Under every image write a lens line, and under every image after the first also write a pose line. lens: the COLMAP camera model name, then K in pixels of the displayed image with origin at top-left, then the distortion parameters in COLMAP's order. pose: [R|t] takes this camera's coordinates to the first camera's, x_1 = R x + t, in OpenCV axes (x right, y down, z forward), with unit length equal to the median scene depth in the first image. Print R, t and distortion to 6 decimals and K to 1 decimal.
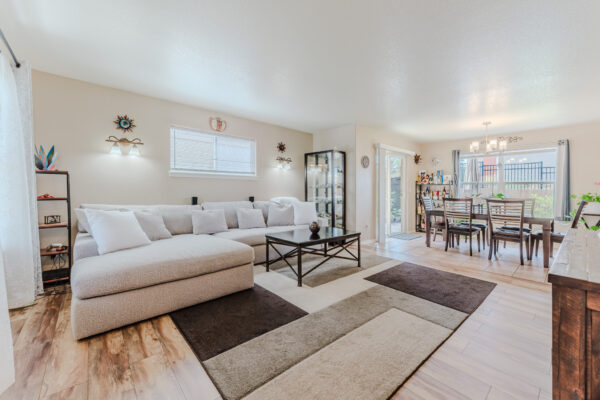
lens RADIAL K [[243.3, 0, 298.8], [0, 243.3, 184.8], [0, 0, 1]] dist [0.000576, 0.000079]
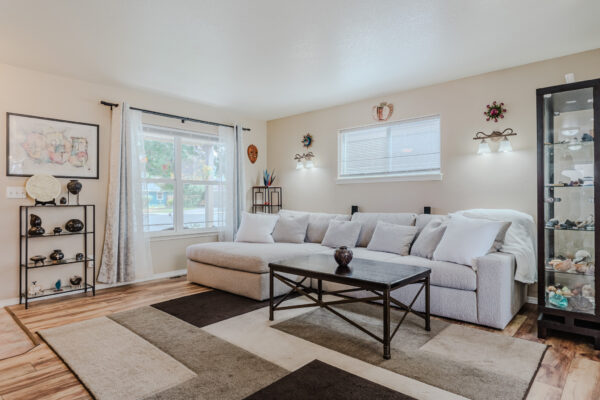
lens RADIAL K [[347.3, 0, 315.9], [0, 347.3, 194.0], [0, 0, 1]] dist [0.005065, -0.000032]
pose [[0.141188, -0.019720, -0.989786, 0.900833], [0.032567, 0.999353, -0.015266, 0.027368], [0.989447, -0.030079, 0.141739, 0.782639]]
